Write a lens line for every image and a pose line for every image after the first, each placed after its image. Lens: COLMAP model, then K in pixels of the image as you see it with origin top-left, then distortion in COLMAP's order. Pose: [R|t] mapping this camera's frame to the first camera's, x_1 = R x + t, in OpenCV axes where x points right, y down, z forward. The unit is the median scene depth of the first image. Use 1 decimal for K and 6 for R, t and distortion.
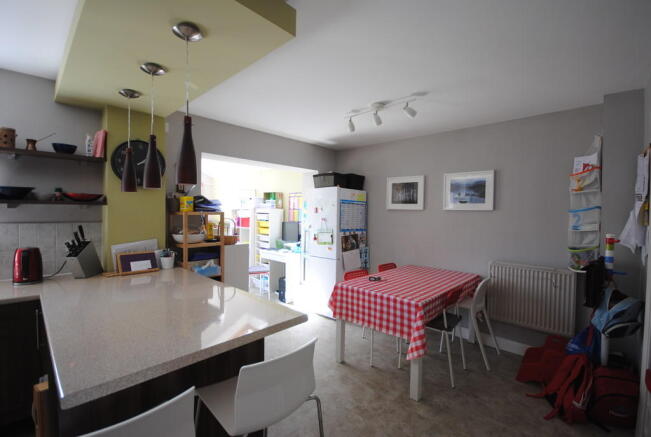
lens RADIAL K [[287.5, 0, 325.4], [0, 287.5, 219.5], [0, 0, 1]] dist [-0.004489, -0.004291]
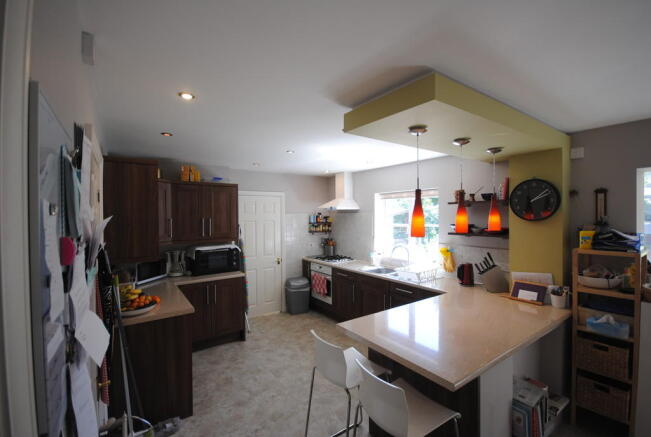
lens RADIAL K [[287.5, 0, 328.4], [0, 287.5, 218.5], [0, 0, 1]] dist [-0.004489, -0.004291]
pose [[-0.200113, -0.006317, -0.979752, 0.457696], [-0.031319, 0.999509, -0.000048, -0.084904], [0.979272, 0.030675, -0.200213, 0.378910]]
